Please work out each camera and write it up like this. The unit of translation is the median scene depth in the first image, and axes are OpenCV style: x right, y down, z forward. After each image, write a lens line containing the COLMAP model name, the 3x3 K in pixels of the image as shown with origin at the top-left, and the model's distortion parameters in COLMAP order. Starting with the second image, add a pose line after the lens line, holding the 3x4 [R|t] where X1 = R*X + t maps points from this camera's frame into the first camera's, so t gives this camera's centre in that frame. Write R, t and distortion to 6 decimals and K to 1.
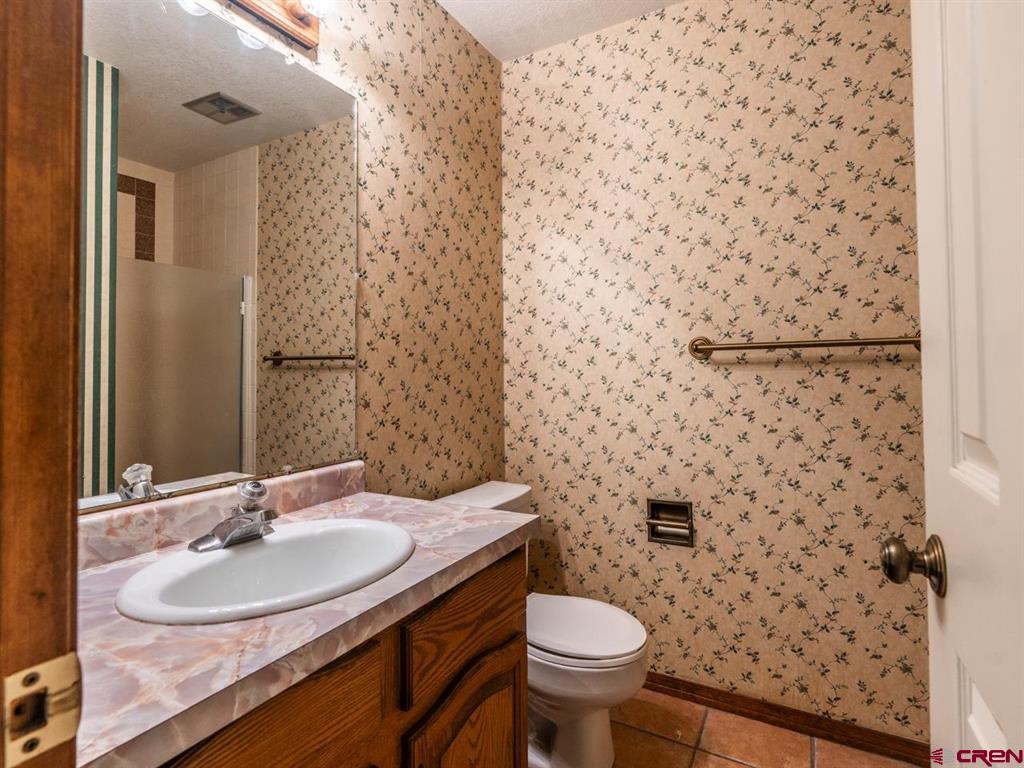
lens RADIAL K [[529.0, 0, 509.6], [0, 529.0, 383.5], [0, 0, 1]] dist [-0.003694, 0.001915]
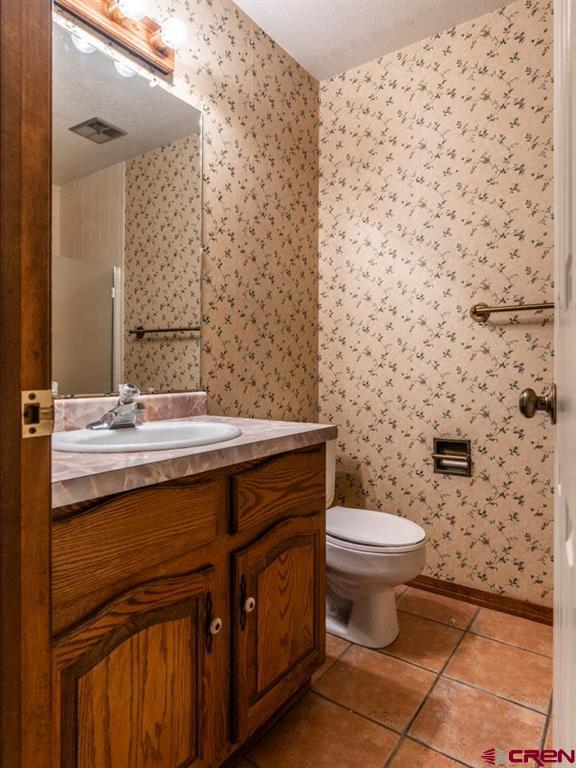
lens RADIAL K [[459.2, 0, 288.0], [0, 459.2, 384.0], [0, 0, 1]] dist [0.000020, -0.000538]
pose [[0.995259, 0.011349, -0.096596, 0.028208], [-0.008810, 0.999606, 0.026668, 0.072423], [0.096860, -0.025690, 0.994966, -0.089489]]
